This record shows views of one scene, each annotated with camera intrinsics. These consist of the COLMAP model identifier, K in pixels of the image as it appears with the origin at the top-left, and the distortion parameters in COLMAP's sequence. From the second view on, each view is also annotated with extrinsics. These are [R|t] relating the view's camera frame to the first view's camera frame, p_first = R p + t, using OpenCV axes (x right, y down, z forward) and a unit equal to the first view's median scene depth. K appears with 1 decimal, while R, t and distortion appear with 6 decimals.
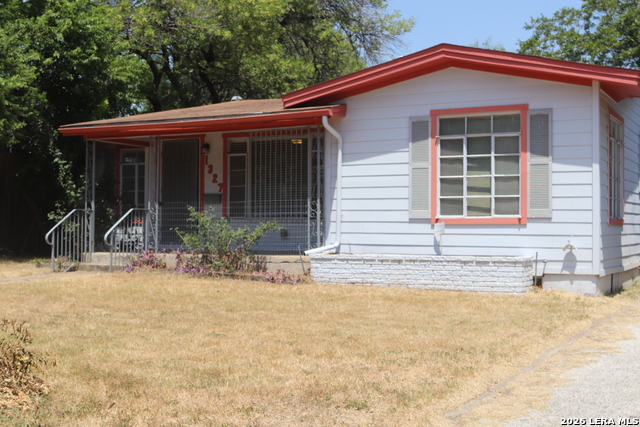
lens RADIAL K [[894.1, 0, 317.6], [0, 894.1, 213.2], [0, 0, 1]] dist [-0.033739, 0.000000]
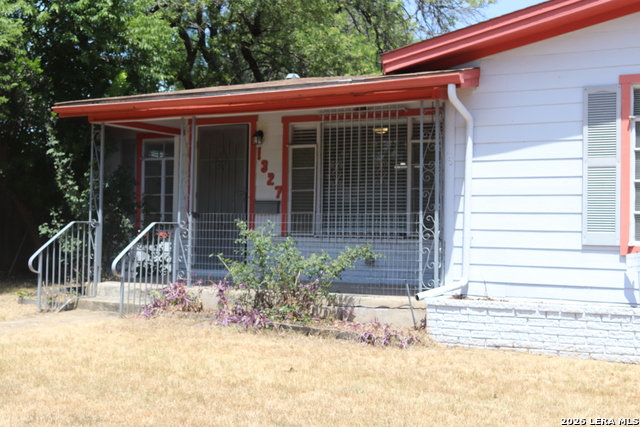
lens RADIAL K [[894.1, 0, 321.7], [0, 894.1, 213.7], [0, 0, 1]] dist [-0.033739, 0.000000]
pose [[0.999515, 0.010475, -0.029331, -0.057257], [-0.010480, 0.999945, -0.000017, -0.012554], [0.029329, 0.000324, 0.999570, 0.308457]]
